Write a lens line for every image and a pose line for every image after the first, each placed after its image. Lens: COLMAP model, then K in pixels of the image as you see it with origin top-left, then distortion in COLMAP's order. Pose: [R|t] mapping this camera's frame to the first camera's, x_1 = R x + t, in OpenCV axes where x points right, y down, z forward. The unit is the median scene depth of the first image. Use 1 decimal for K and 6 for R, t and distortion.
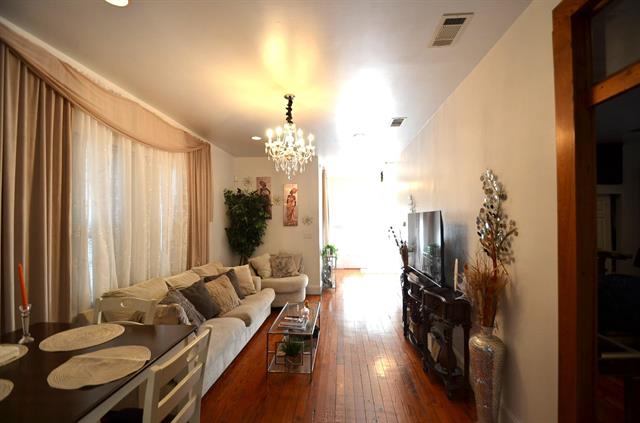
lens RADIAL K [[282.5, 0, 325.8], [0, 282.5, 214.0], [0, 0, 1]] dist [0.008935, -0.013456]
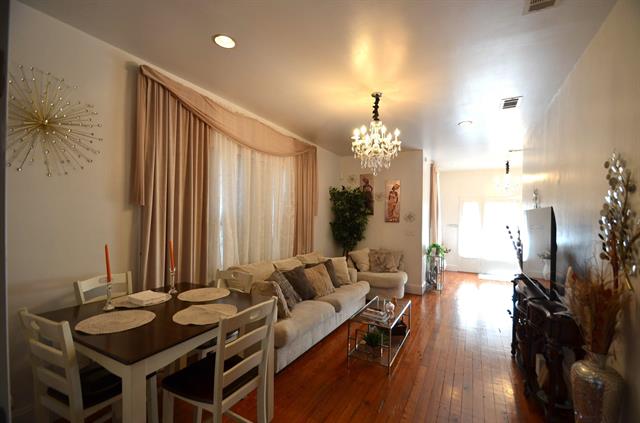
lens RADIAL K [[282.5, 0, 322.3], [0, 282.5, 213.3], [0, 0, 1]] dist [0.008935, -0.013456]
pose [[0.910469, 0.015531, -0.413286, 0.126491], [-0.011954, 0.999865, 0.011241, 0.005592], [0.413405, -0.005294, 0.910532, -0.016973]]
